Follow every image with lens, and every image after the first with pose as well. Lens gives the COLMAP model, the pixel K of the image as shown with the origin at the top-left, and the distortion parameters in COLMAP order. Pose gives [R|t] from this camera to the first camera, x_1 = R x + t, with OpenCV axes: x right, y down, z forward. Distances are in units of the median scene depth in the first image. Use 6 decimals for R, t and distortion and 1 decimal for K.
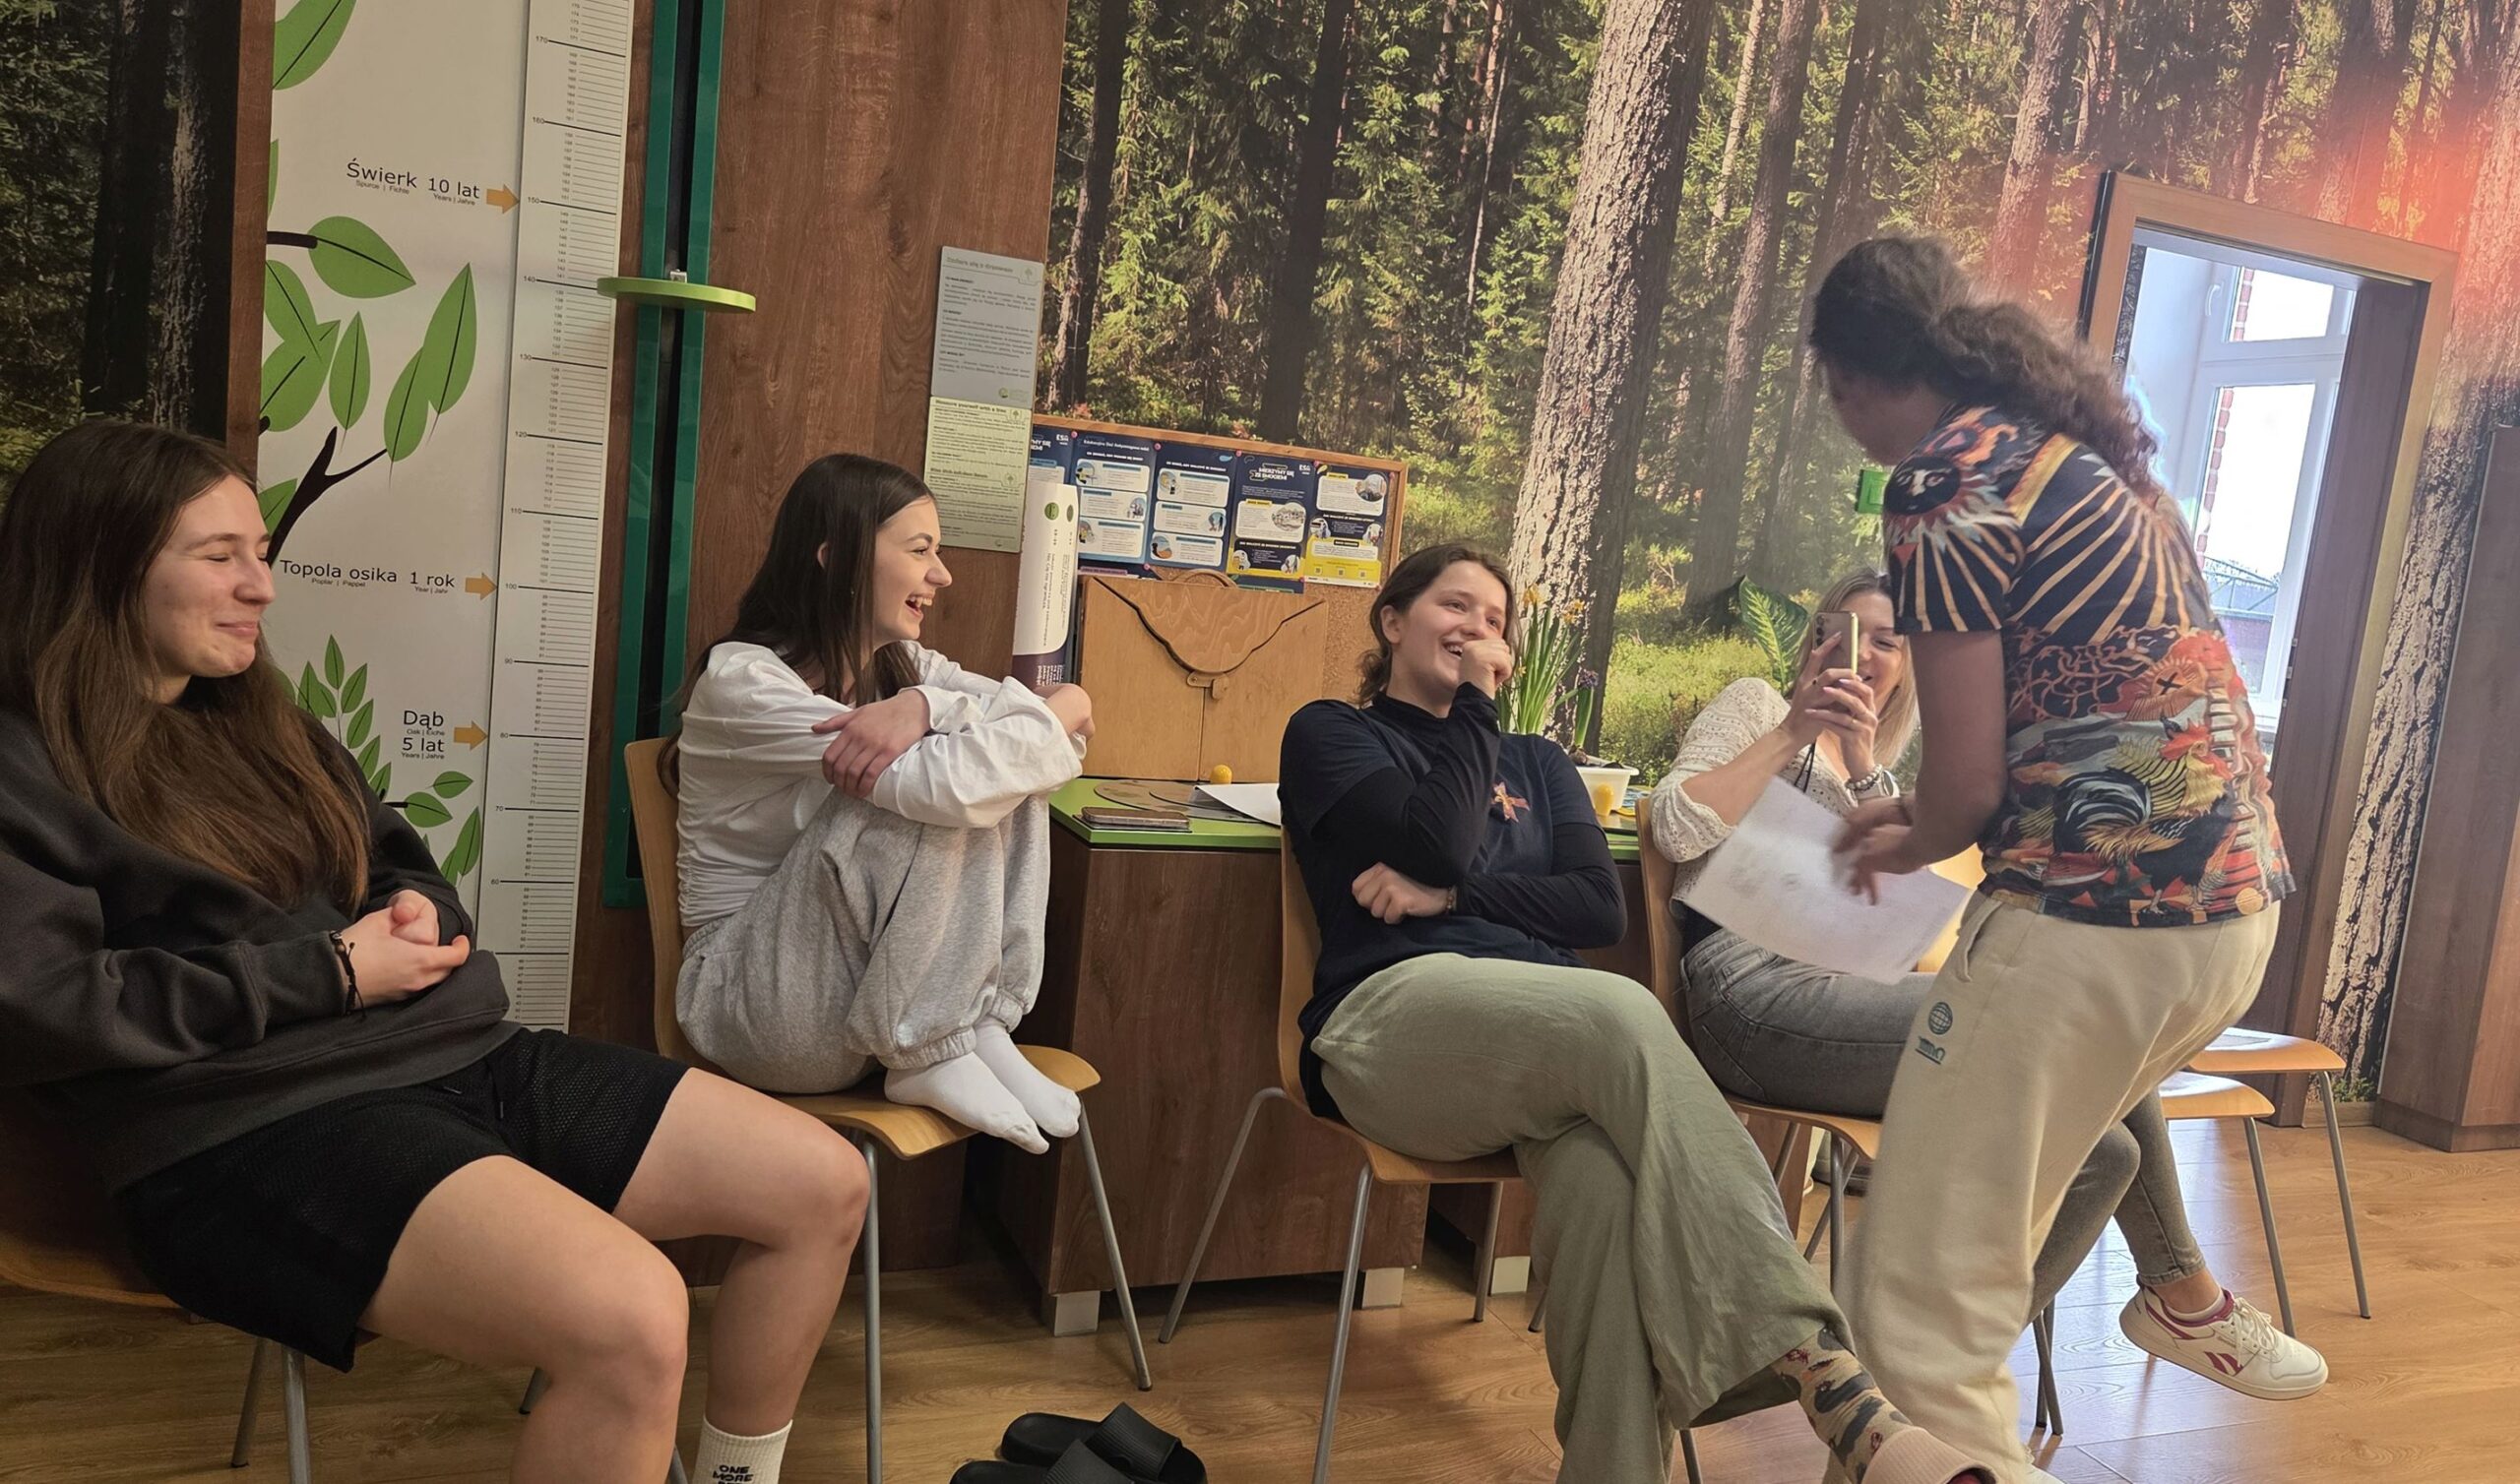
lens RADIAL K [[1754.3, 0, 1300.7], [0, 1754.3, 748.0], [0, 0, 1]] dist [0.070076, -0.057808]
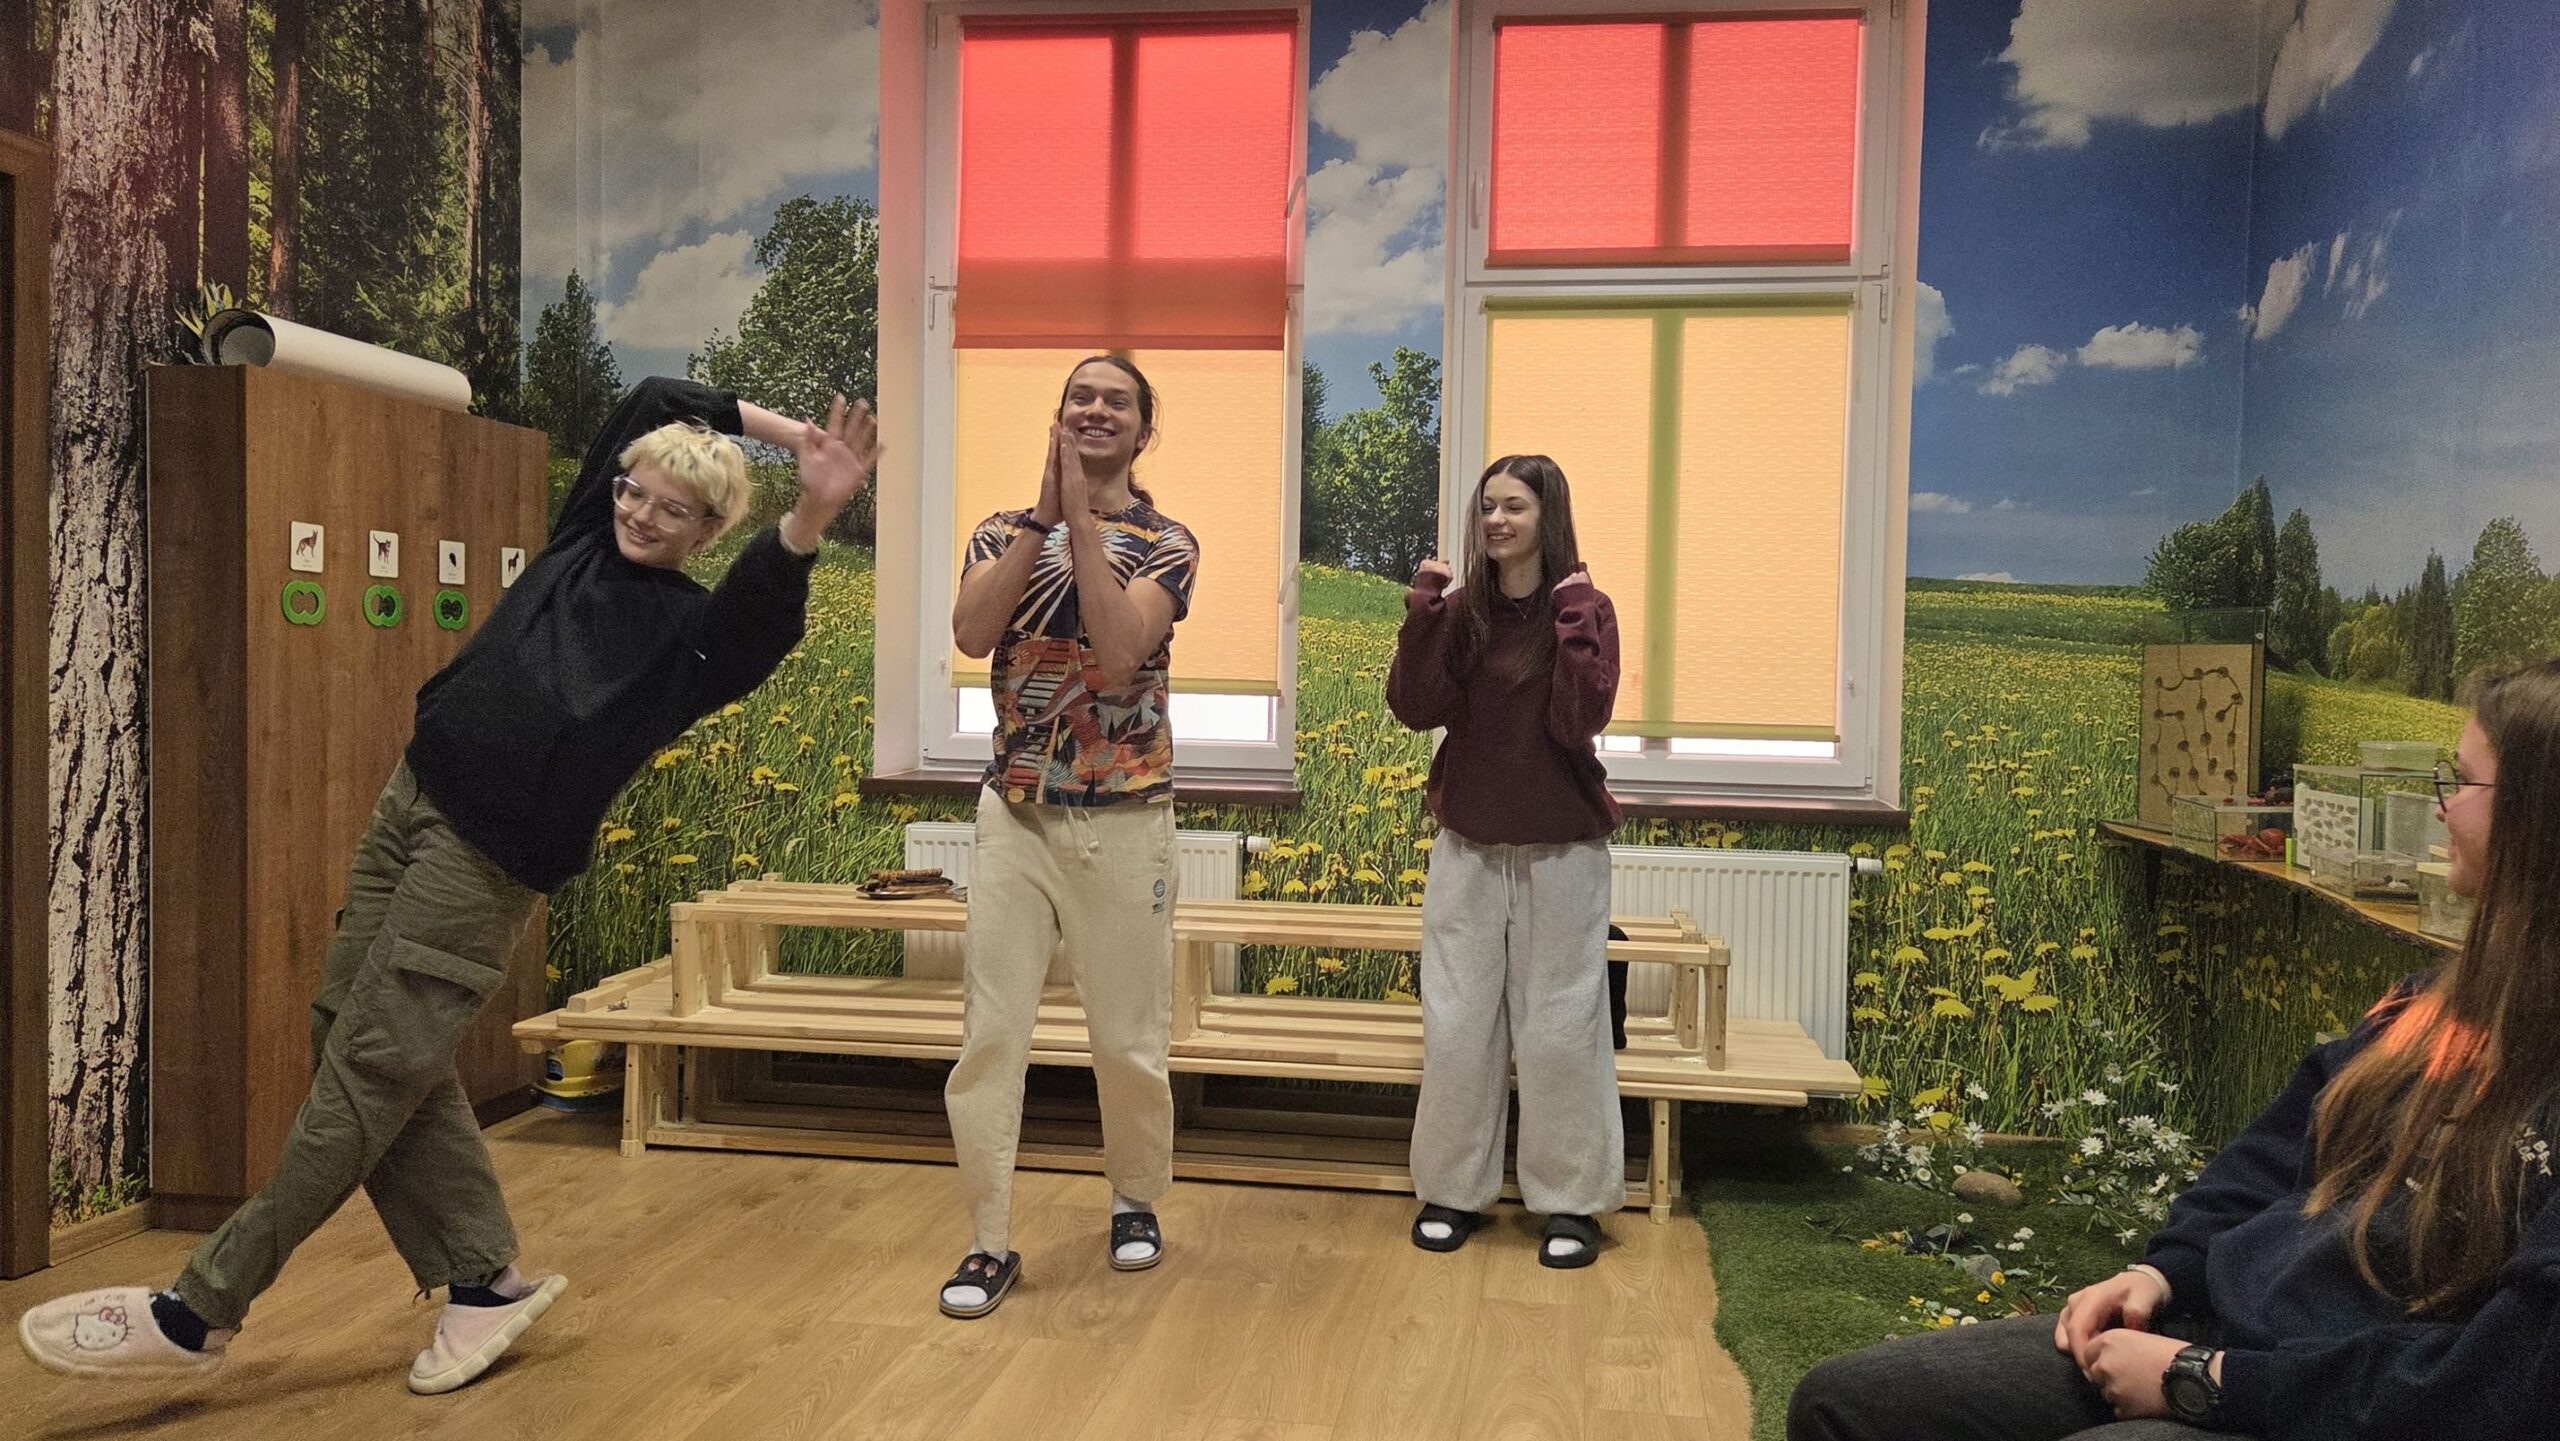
lens RADIAL K [[1866.6, 0, 1288.4], [0, 1866.6, 710.4], [0, 0, 1]] dist [0.080519, -0.064087]
pose [[0.528768, -0.120829, 0.840122, 0.217412], [0.135141, 0.989173, 0.057209, 0.000474], [-0.837939, 0.083285, 0.539372, 0.107739]]
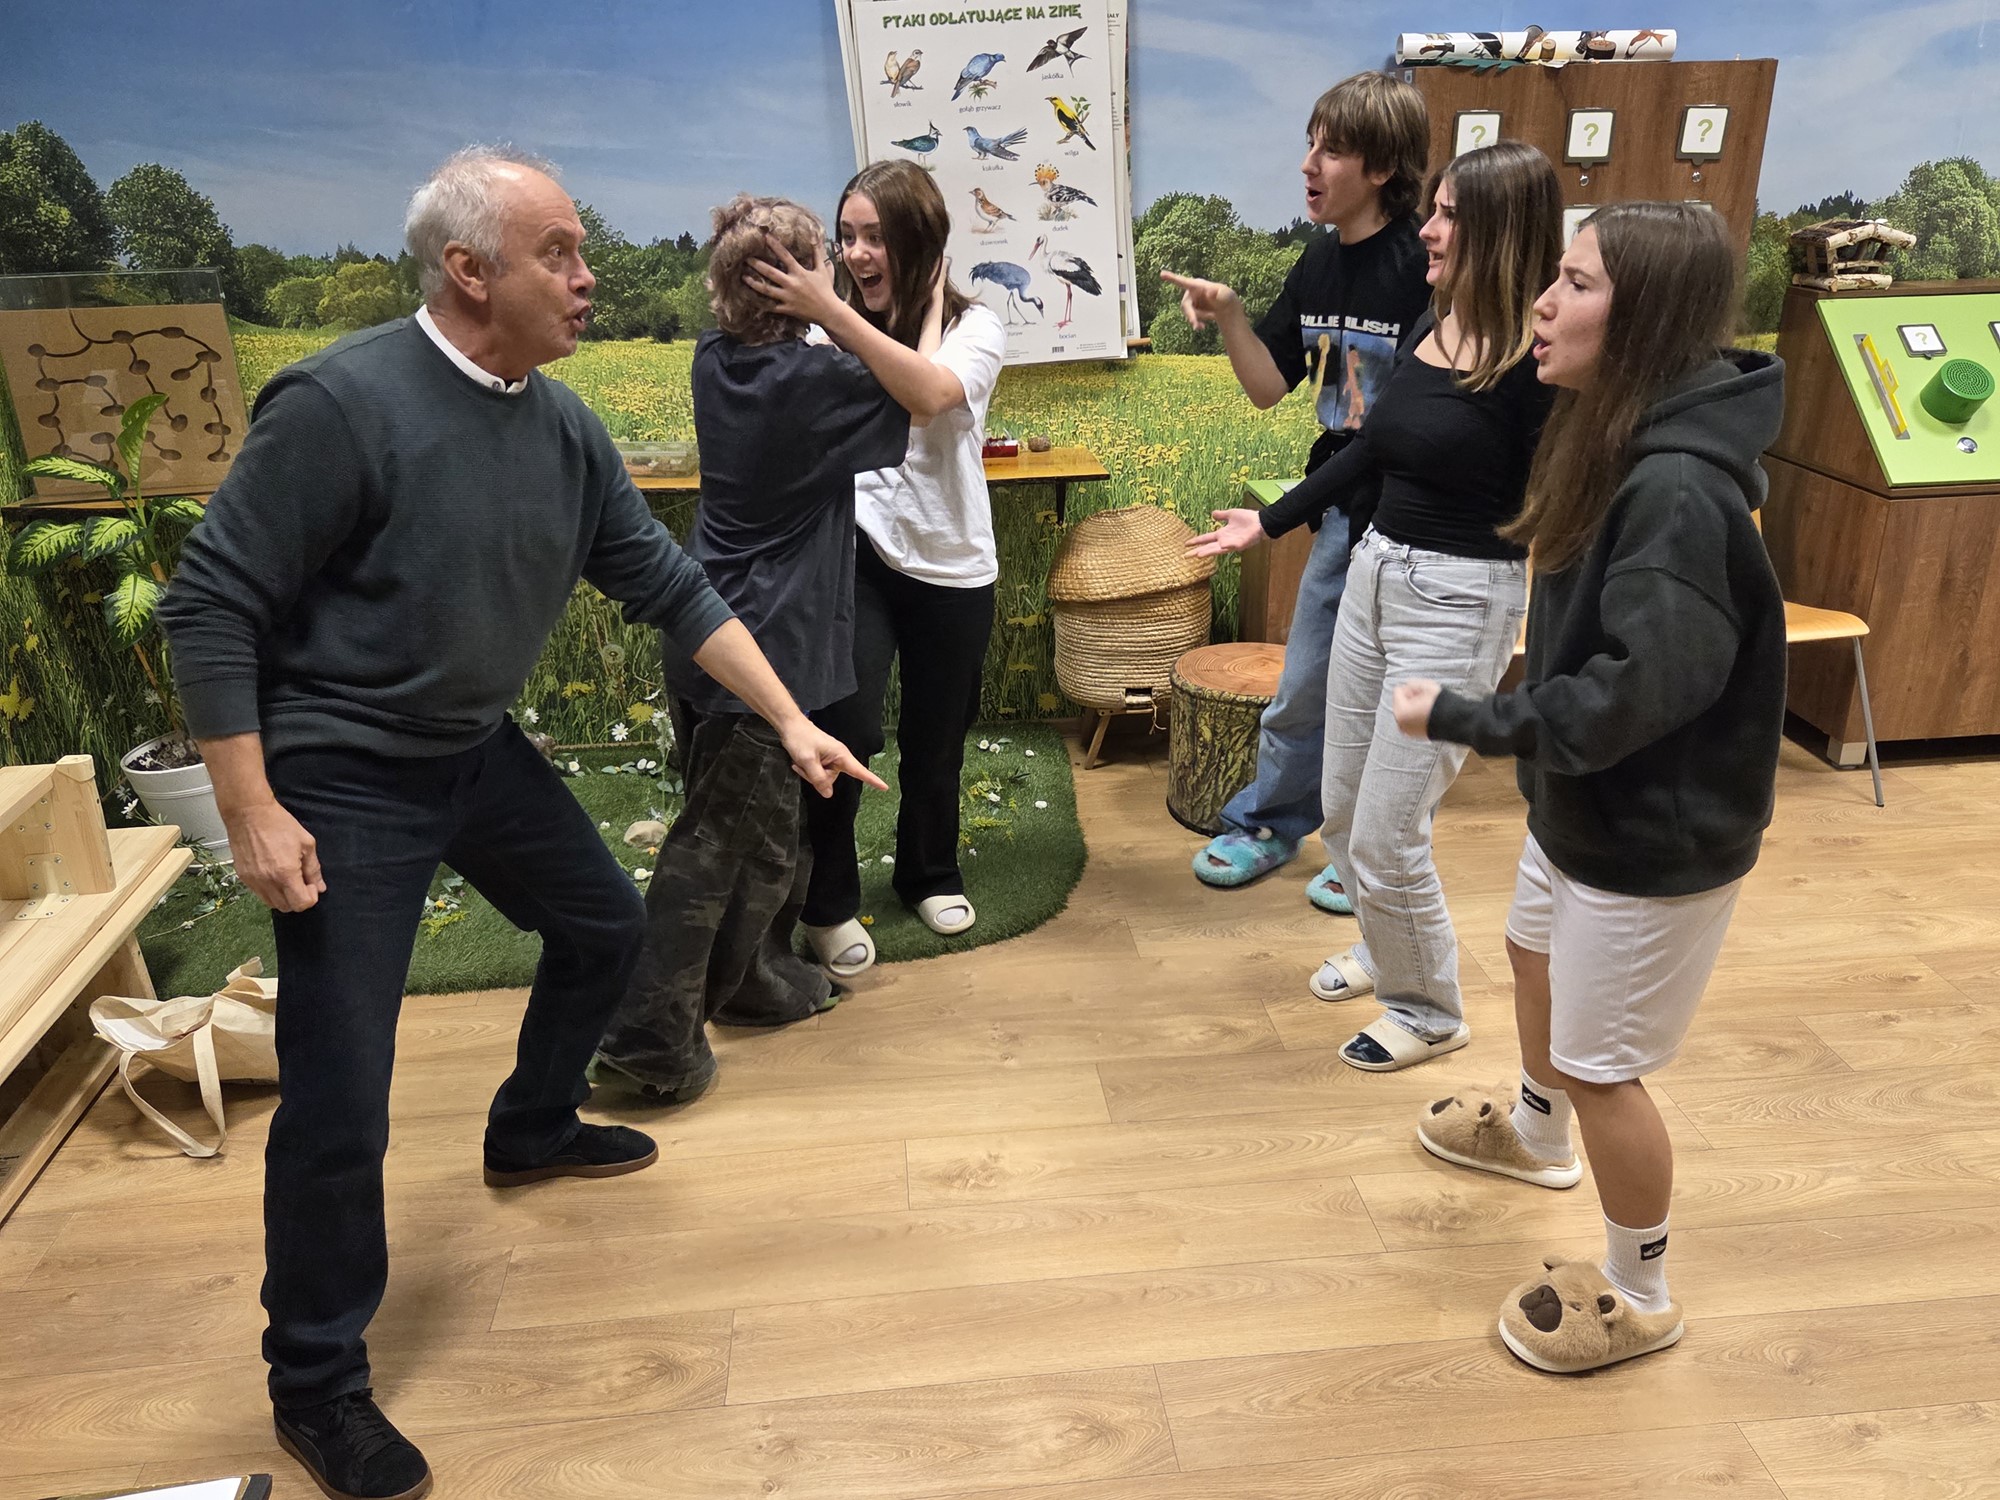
lens RADIAL K [[1566.1, 0, 1008.5], [0, 1566.1, 759.1], [0, 0, 1]] dist [0.066850, -0.047079]
pose [[-0.950492, -0.193942, 0.242799, 0.675203], [-0.047444, 0.862745, 0.503409, -0.188697], [-0.307106, 0.466967, -0.829234, 1.080803]]
